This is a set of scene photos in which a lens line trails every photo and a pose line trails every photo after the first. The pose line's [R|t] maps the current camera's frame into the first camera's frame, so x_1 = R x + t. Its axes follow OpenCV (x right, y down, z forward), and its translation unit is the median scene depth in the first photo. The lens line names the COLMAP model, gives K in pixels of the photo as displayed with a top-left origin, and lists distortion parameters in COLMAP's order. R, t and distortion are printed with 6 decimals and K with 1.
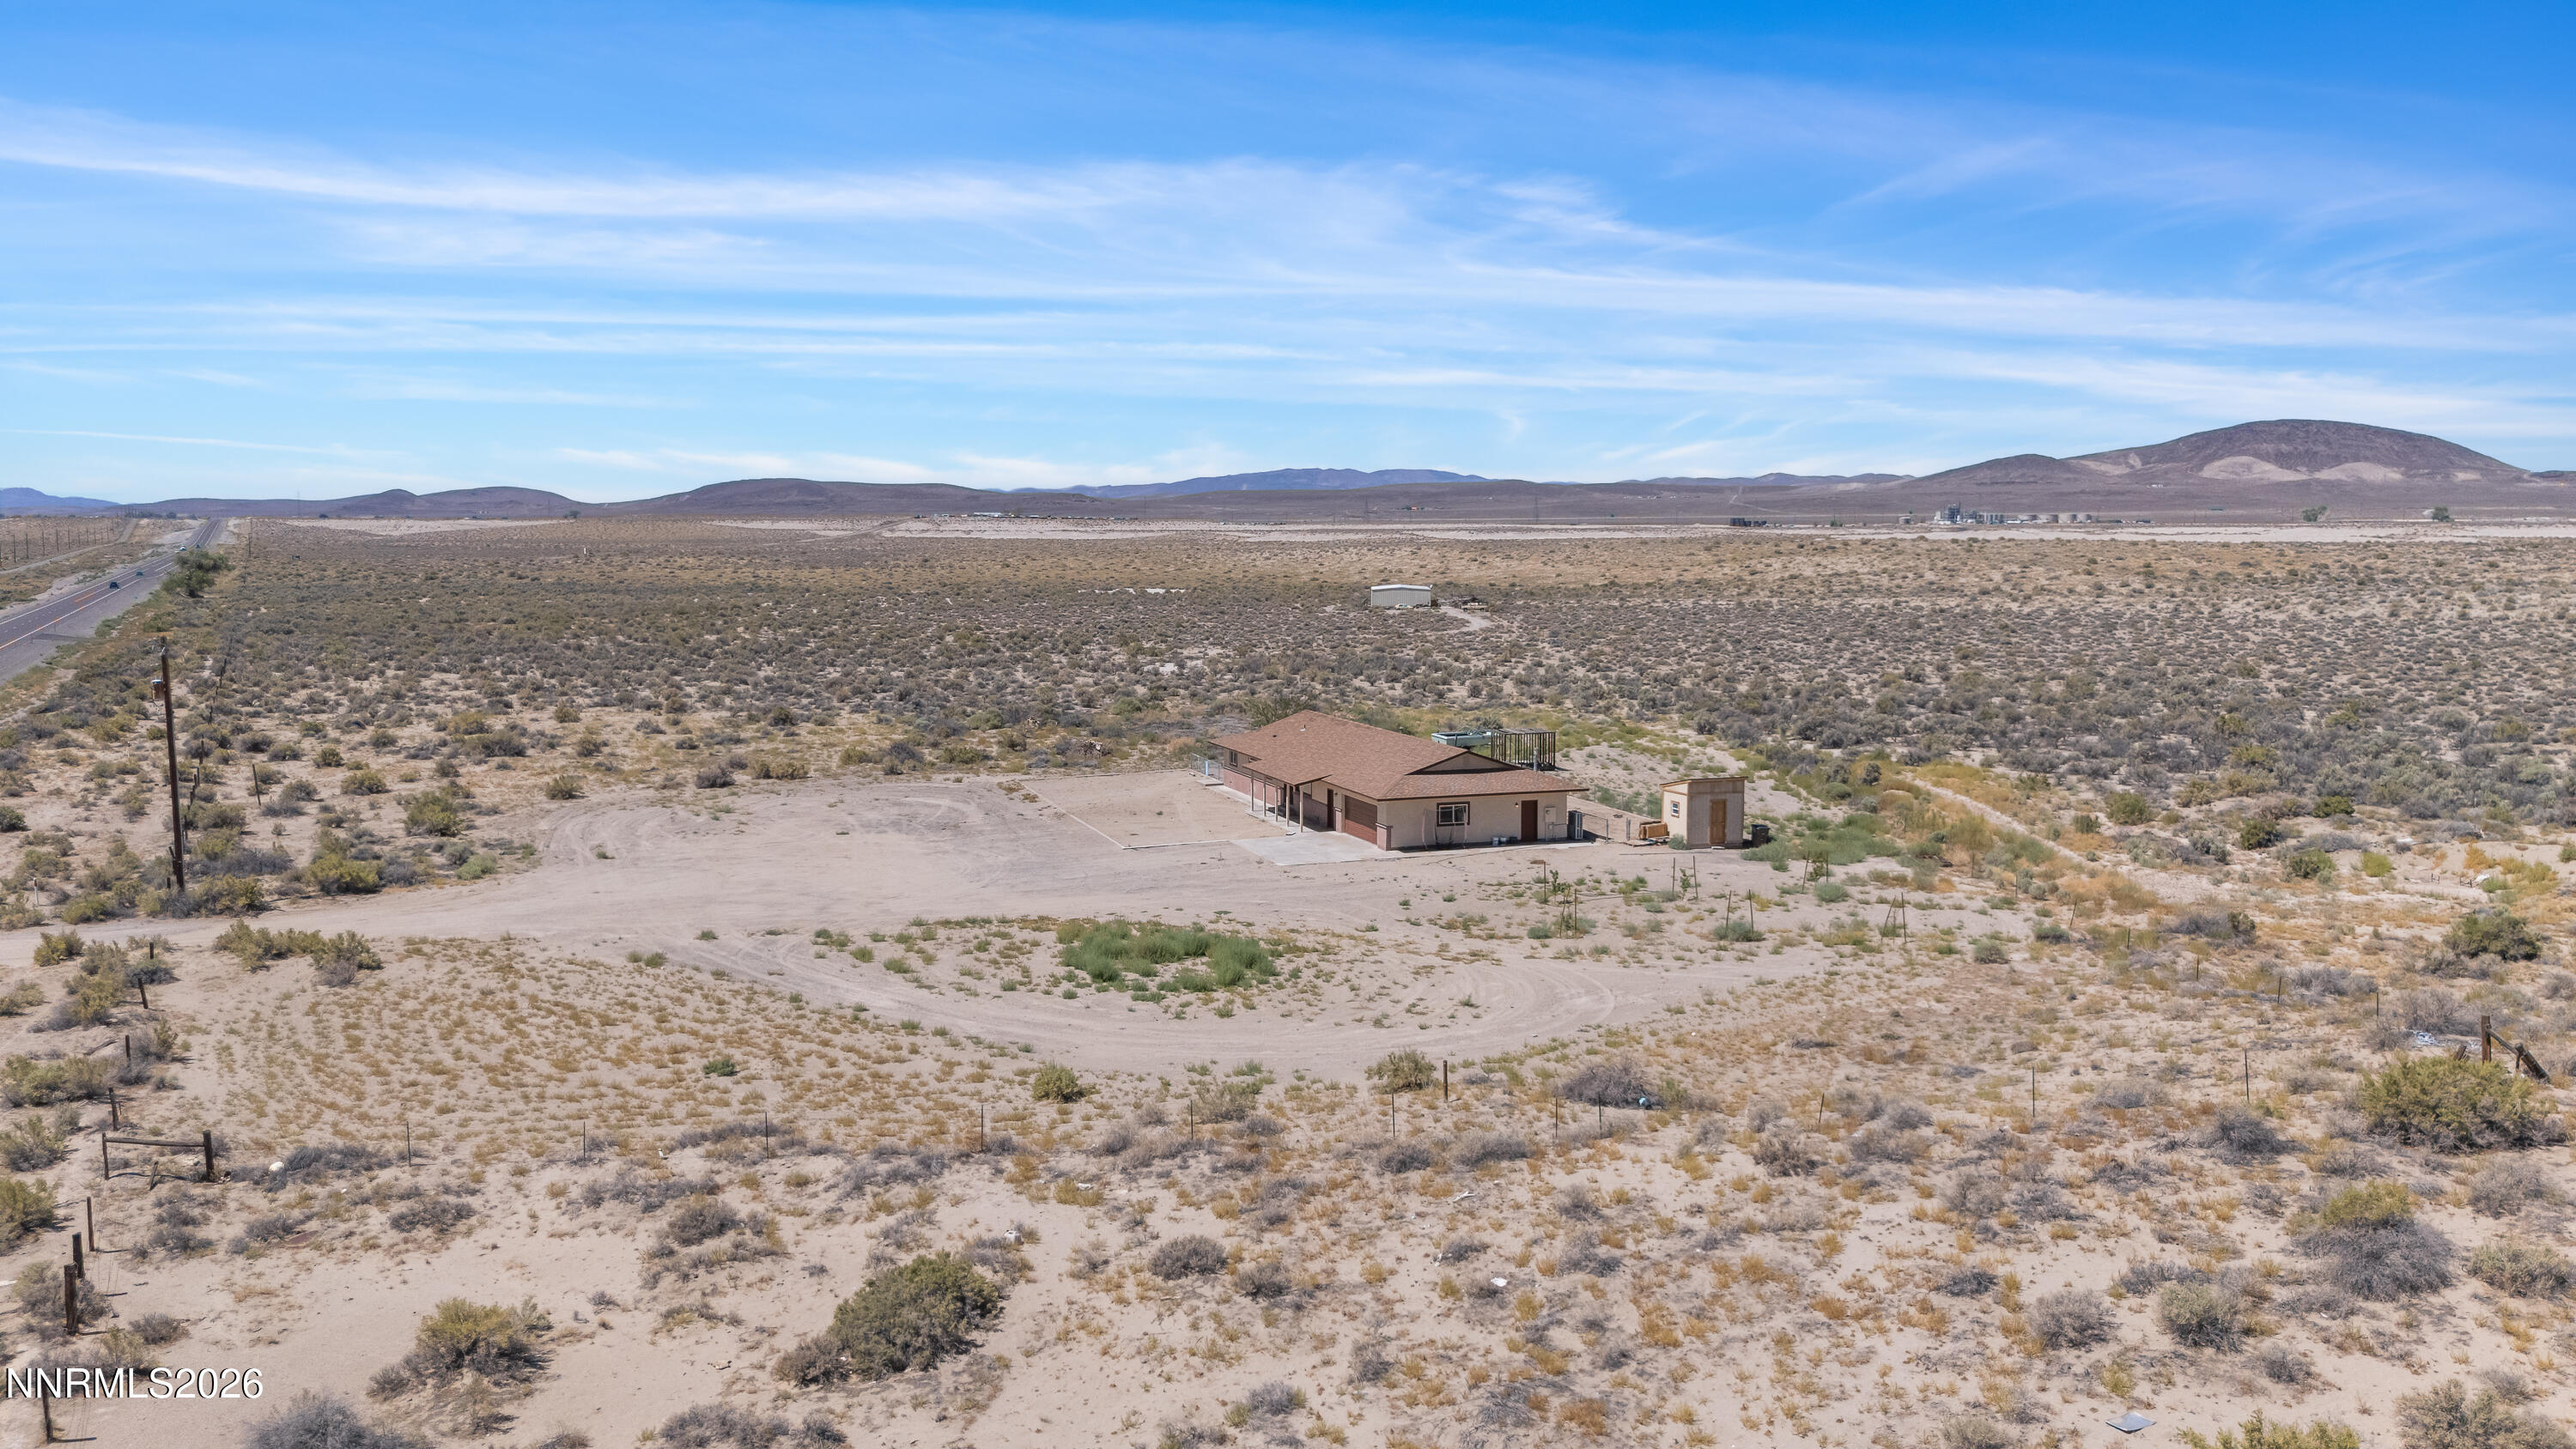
lens RADIAL K [[1882.0, 0, 1292.4], [0, 1882.0, 758.1], [0, 0, 1]] dist [0.070999, -0.064826]
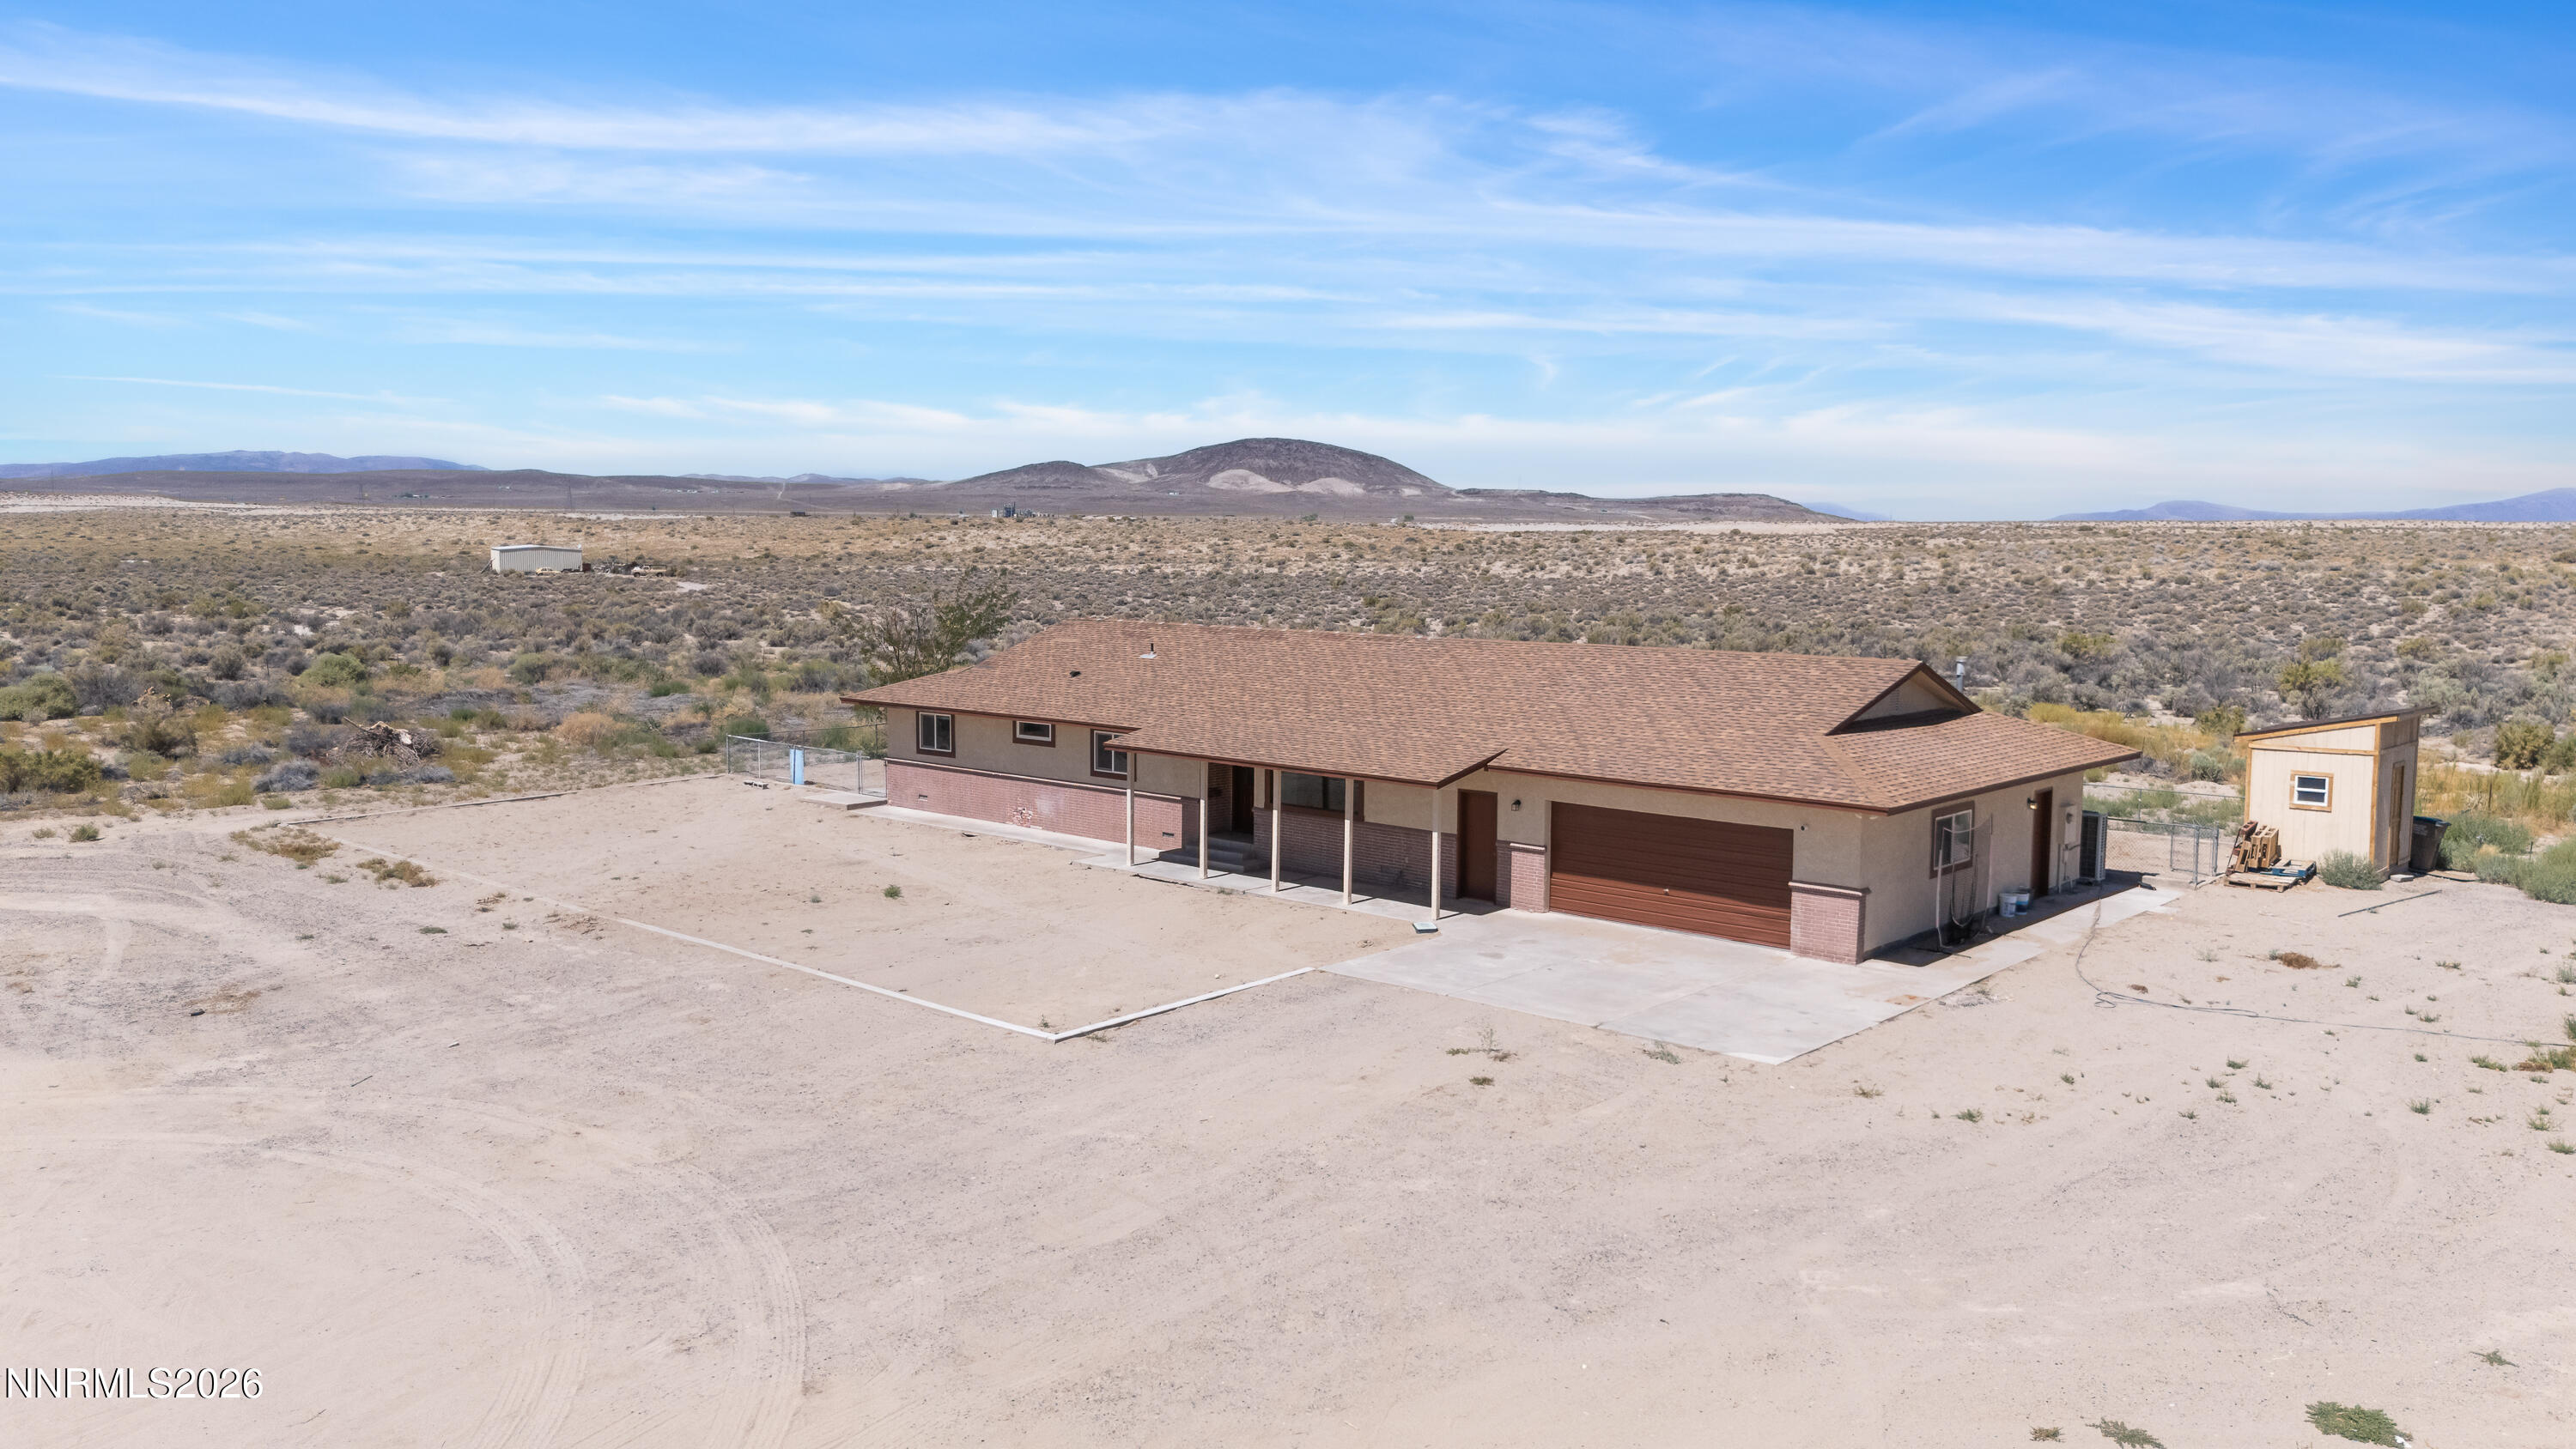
lens RADIAL K [[1882.0, 0, 1292.4], [0, 1882.0, 758.1], [0, 0, 1]] dist [0.070999, -0.064826]
pose [[0.879221, -0.045199, 0.474266, -0.028722], [0.045710, 0.998900, 0.010459, 0.000766], [-0.474217, 0.012483, 0.880320, 0.111572]]
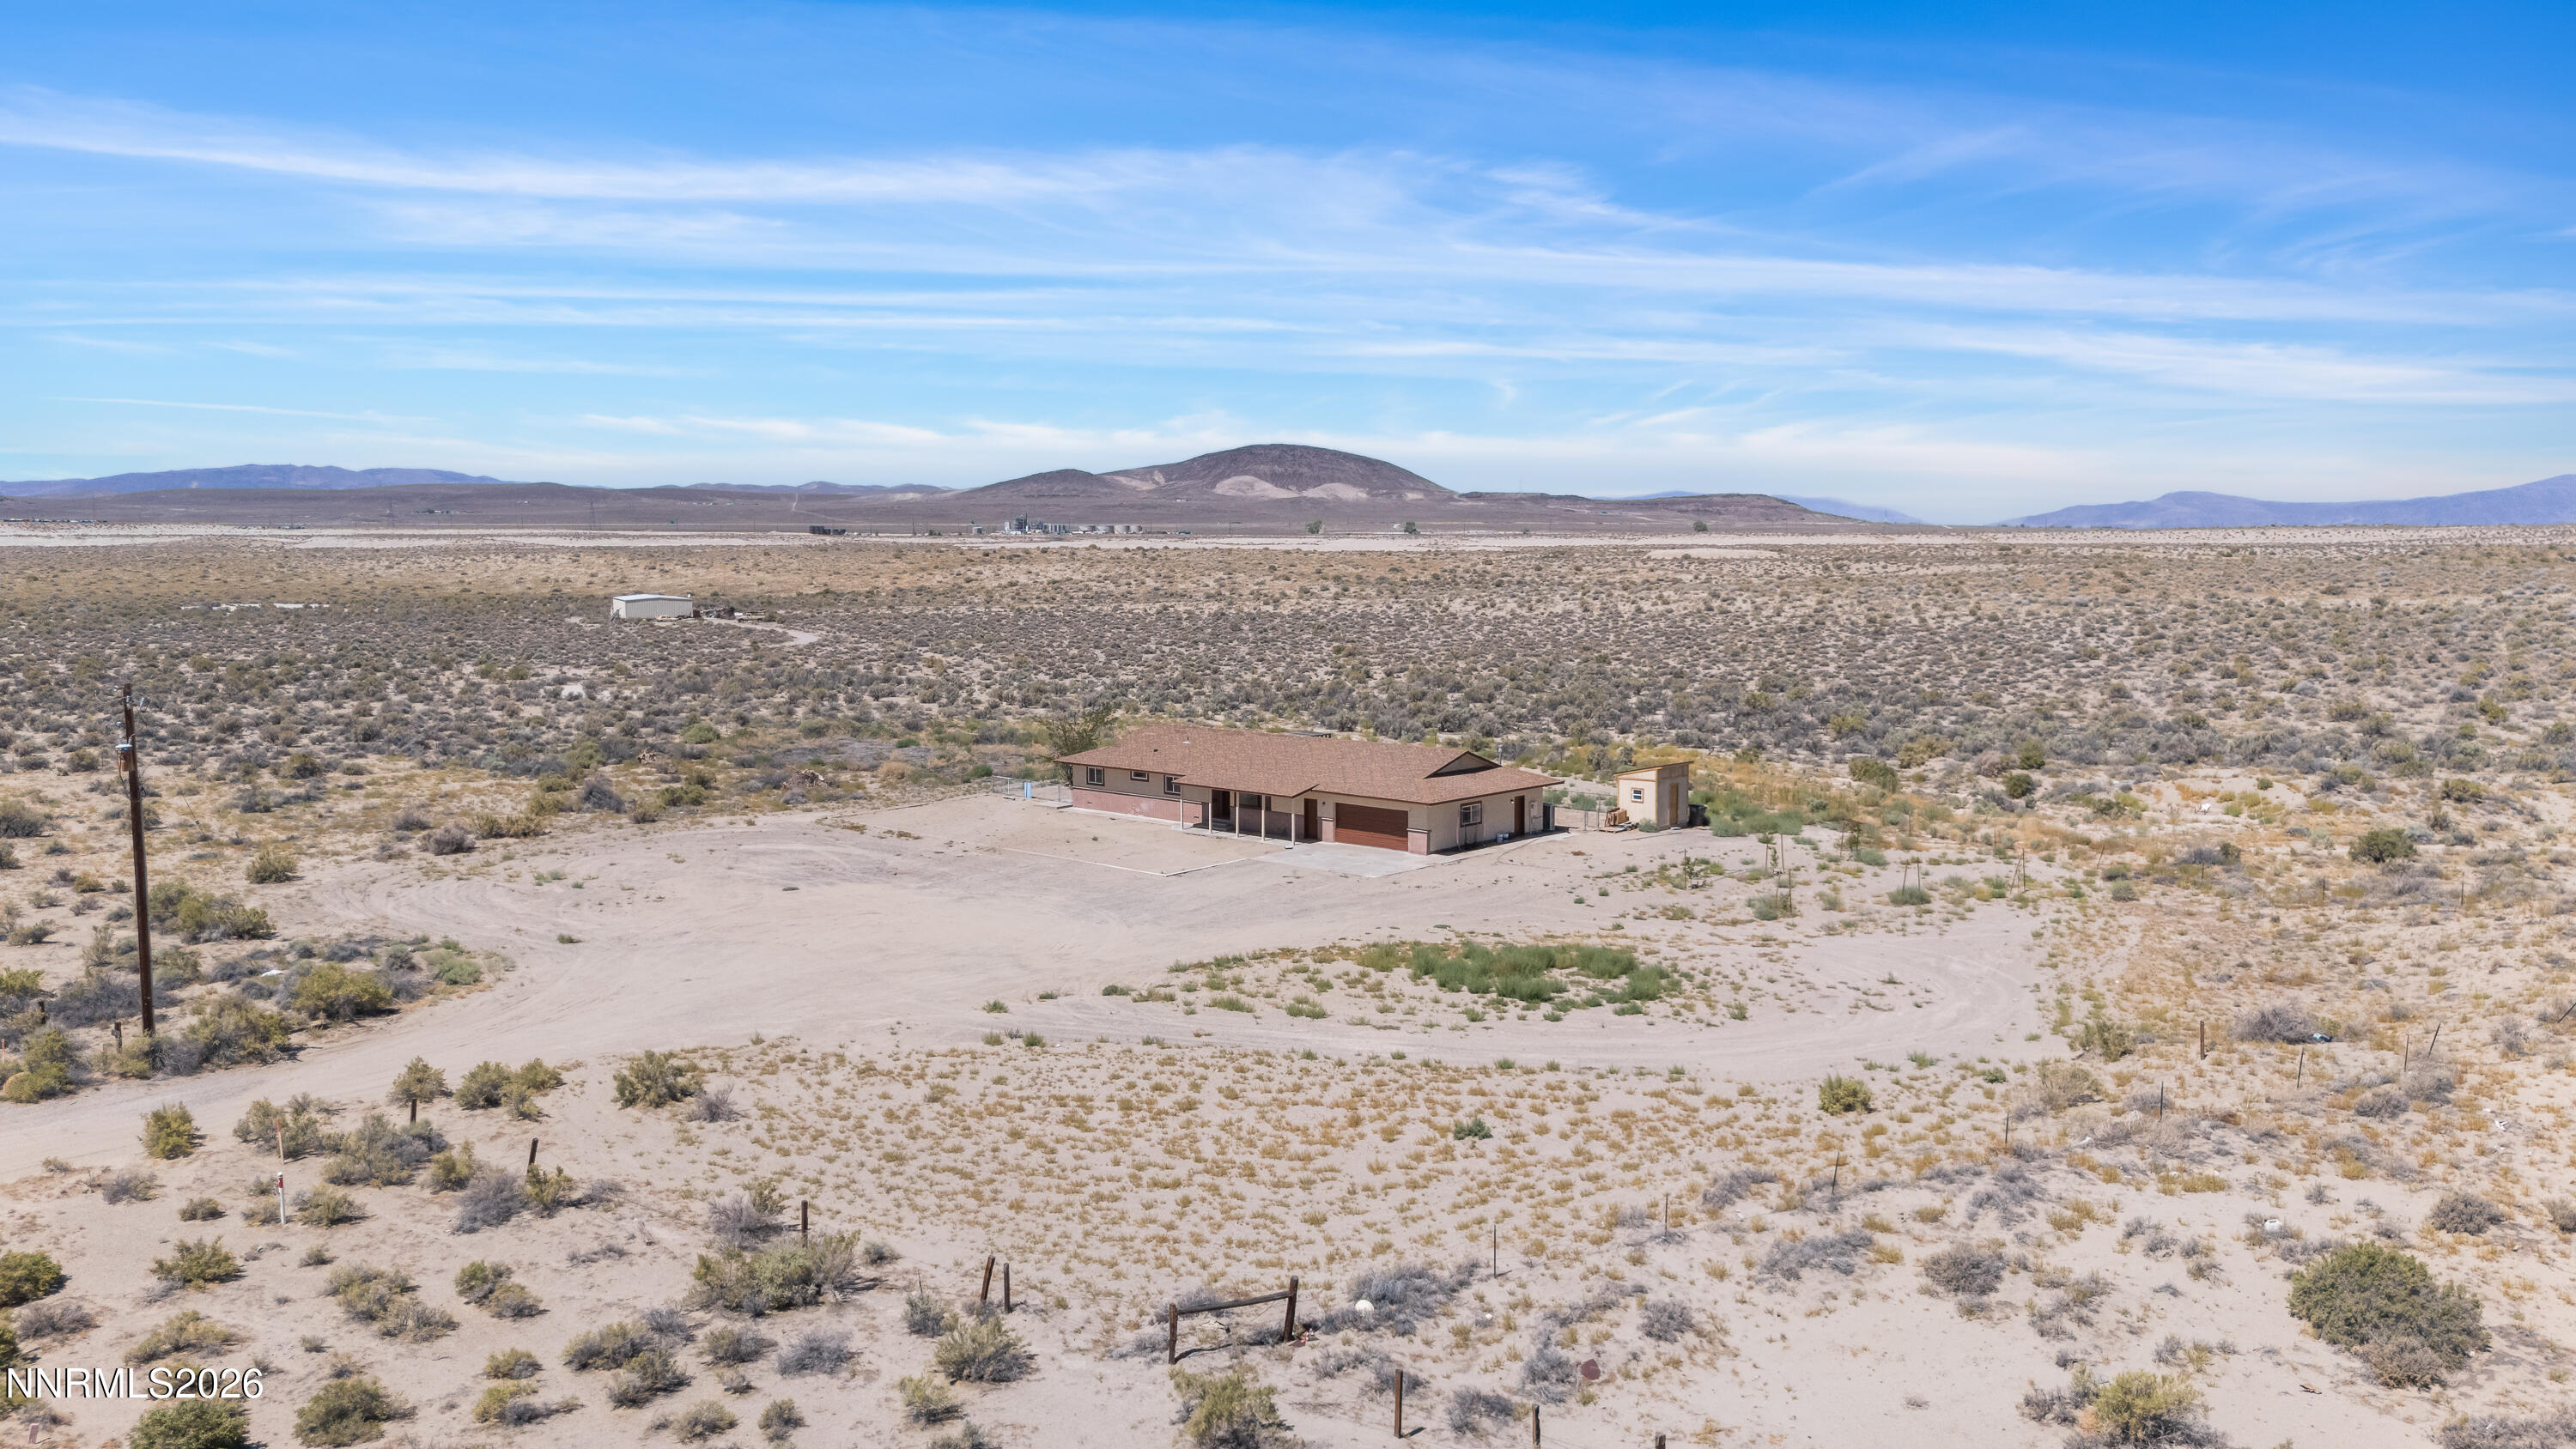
lens RADIAL K [[1882.0, 0, 1292.4], [0, 1882.0, 758.1], [0, 0, 1]] dist [0.070999, -0.064826]
pose [[0.881039, -0.054974, 0.469838, -0.071051], [0.057021, 0.998324, 0.009886, -0.002399], [-0.469594, 0.018081, 0.882697, 0.022395]]
